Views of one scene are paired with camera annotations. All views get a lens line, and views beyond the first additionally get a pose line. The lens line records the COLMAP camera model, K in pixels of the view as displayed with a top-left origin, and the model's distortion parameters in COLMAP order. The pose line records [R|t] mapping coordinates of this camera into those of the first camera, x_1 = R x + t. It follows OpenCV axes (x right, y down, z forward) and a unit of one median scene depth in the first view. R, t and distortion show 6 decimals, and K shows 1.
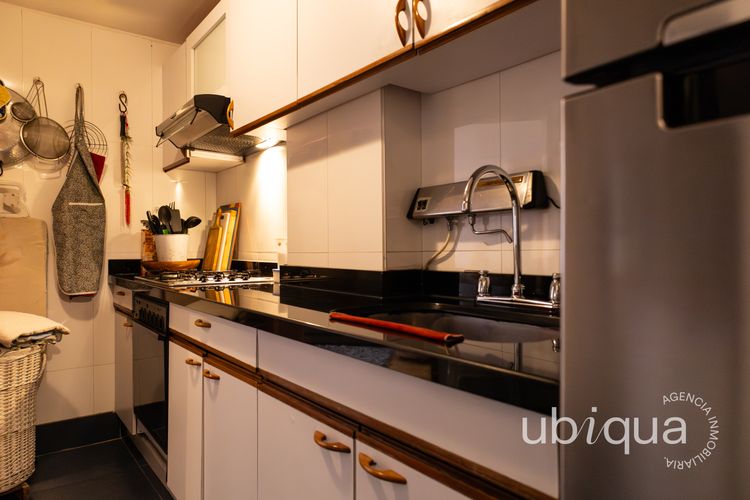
lens RADIAL K [[488.4, 0, 375.0], [0, 488.4, 250.0], [0, 0, 1]] dist [-0.000239, -0.000351]
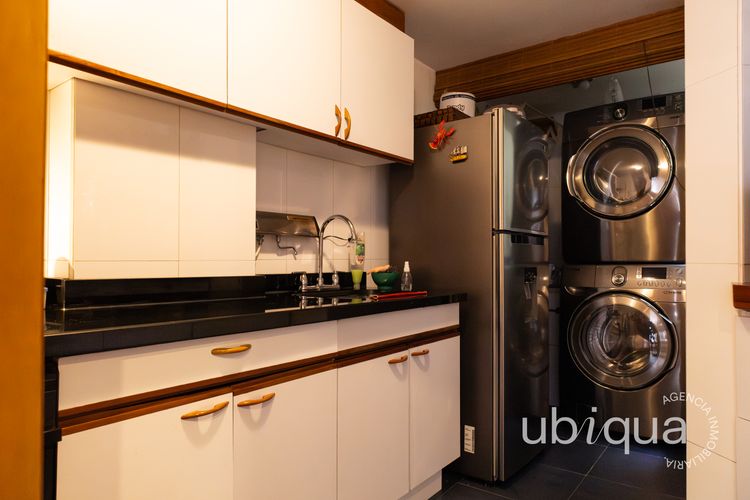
lens RADIAL K [[488.4, 0, 375.0], [0, 488.4, 250.0], [0, 0, 1]] dist [-0.000239, -0.000351]
pose [[-0.270566, 0.025248, 0.962370, -1.447452], [-0.002554, 0.999634, -0.026944, 0.013154], [-0.962698, -0.009748, -0.270402, 1.222016]]
